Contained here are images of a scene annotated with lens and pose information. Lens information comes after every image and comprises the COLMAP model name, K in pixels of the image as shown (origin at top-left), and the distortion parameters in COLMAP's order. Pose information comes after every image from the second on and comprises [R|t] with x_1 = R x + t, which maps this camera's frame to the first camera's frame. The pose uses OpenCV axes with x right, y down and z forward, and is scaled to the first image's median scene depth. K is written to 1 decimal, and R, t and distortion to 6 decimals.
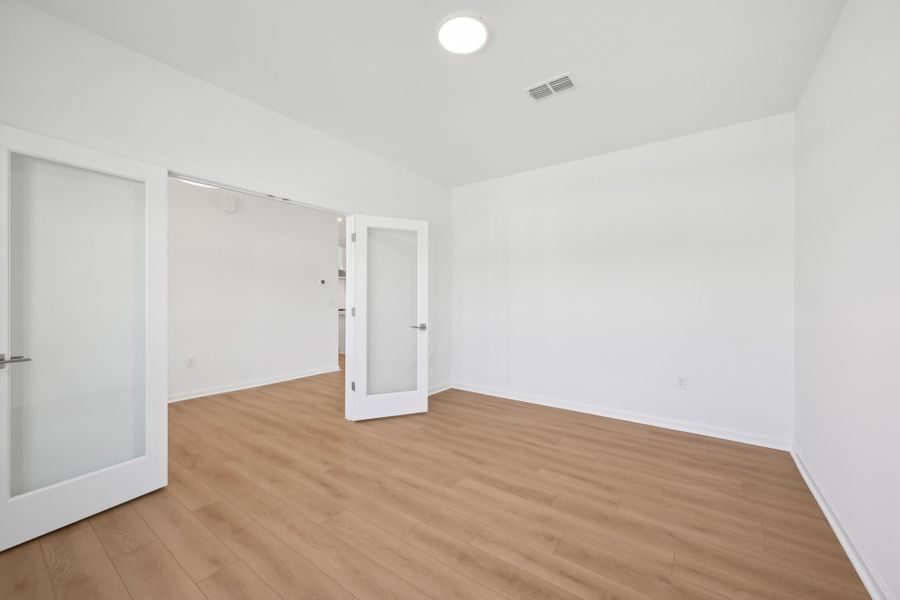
lens RADIAL K [[354.3, 0, 450.1], [0, 354.3, 300.9], [0, 0, 1]] dist [0.009528, 0.000193]
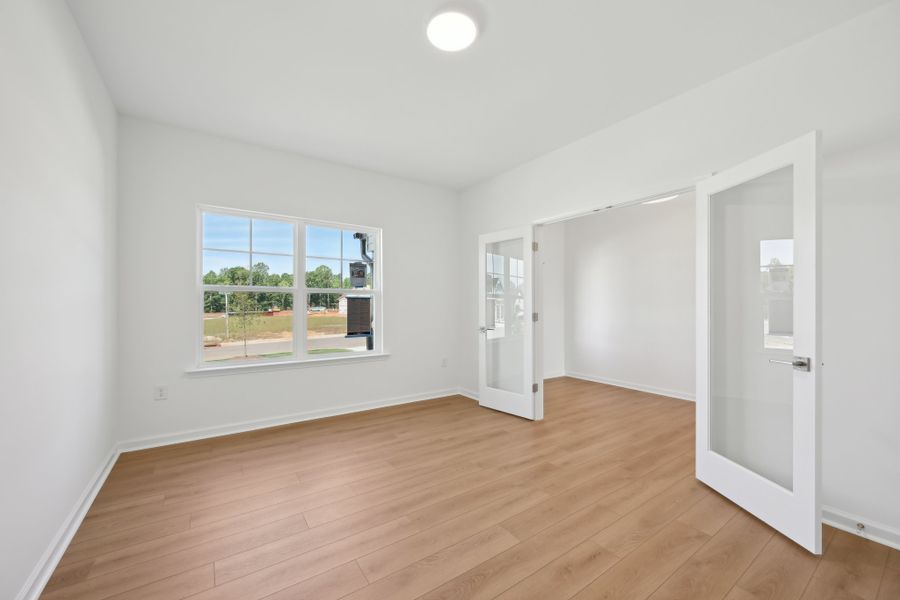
lens RADIAL K [[354.3, 0, 450.7], [0, 354.3, 302.6], [0, 0, 1]] dist [0.009528, 0.000193]
pose [[-0.325440, -0.008023, -0.945529, 0.748726], [-0.002385, 0.999968, -0.007665, -0.002721], [0.945560, -0.000239, -0.325449, 1.026106]]
